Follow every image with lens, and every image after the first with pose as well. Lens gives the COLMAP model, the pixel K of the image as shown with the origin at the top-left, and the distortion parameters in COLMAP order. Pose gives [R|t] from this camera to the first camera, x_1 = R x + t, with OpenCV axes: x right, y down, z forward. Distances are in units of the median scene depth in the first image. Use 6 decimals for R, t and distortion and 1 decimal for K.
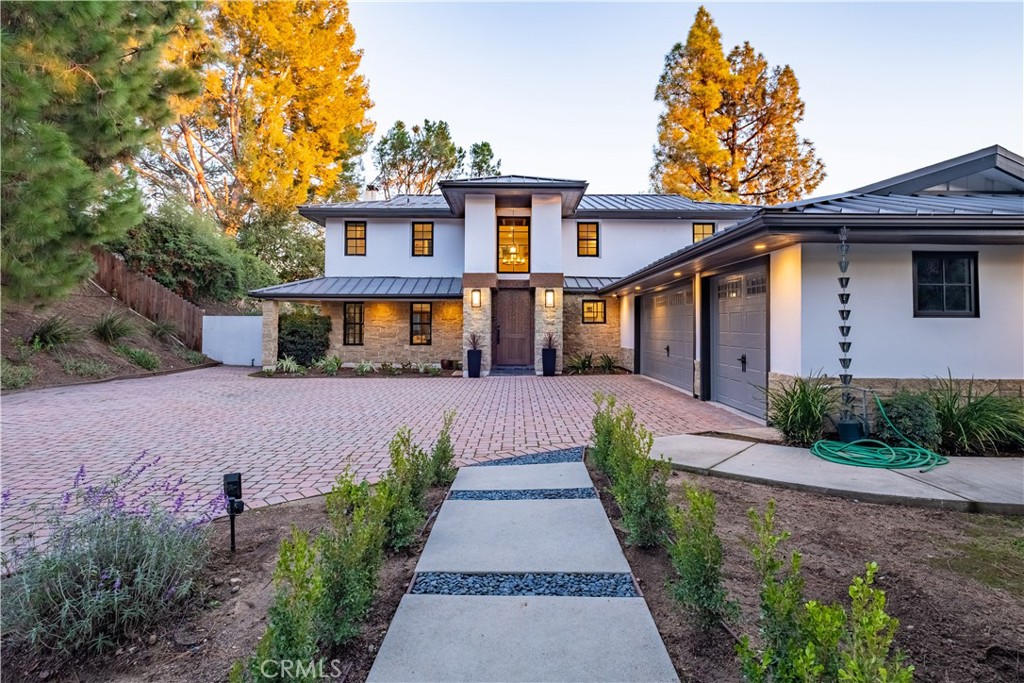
lens RADIAL K [[543.8, 0, 516.3], [0, 543.8, 312.7], [0, 0, 1]] dist [0.004850, -0.000754]
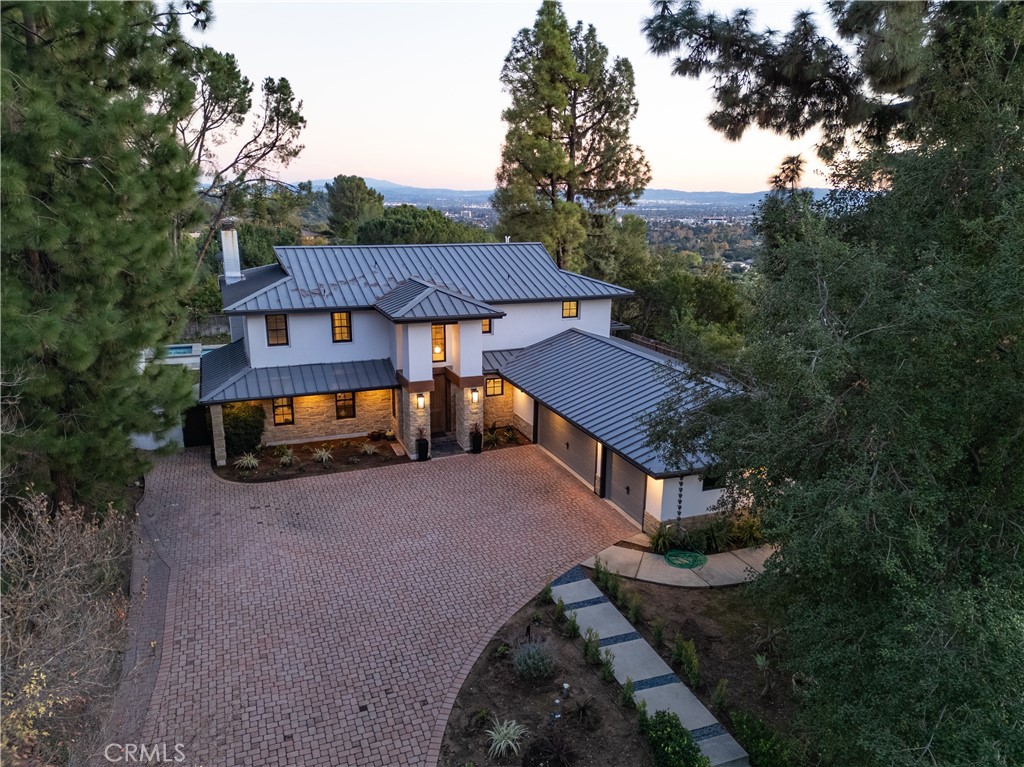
lens RADIAL K [[745.1, 0, 508.9], [0, 745.1, 386.5], [0, 0, 1]] dist [0.042648, -0.016862]
pose [[0.928772, -0.096591, 0.357844, -0.414966], [-0.016533, 0.953690, 0.300337, -0.485134], [-0.370282, -0.284861, 0.884164, -0.502917]]
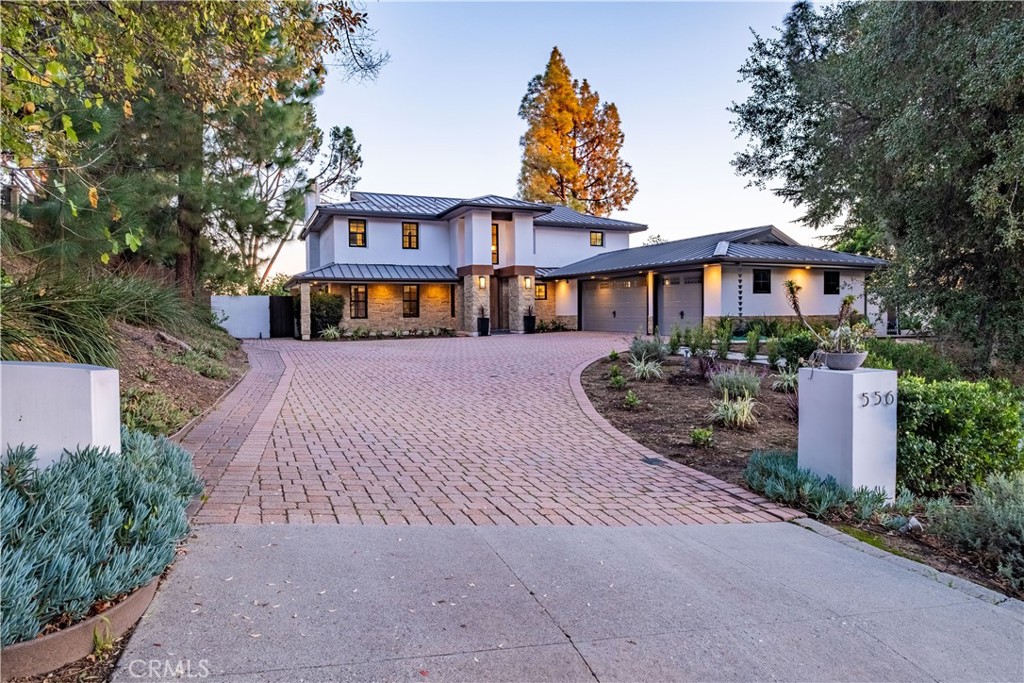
lens RADIAL K [[608.1, 0, 512.2], [0, 608.1, 335.5], [0, 0, 1]] dist [-0.030933, 0.000415]
pose [[0.913045, -0.029556, 0.406788, -0.550630], [0.000816, 0.997501, 0.070644, 0.000342], [-0.407859, -0.064169, 0.910787, -0.433787]]
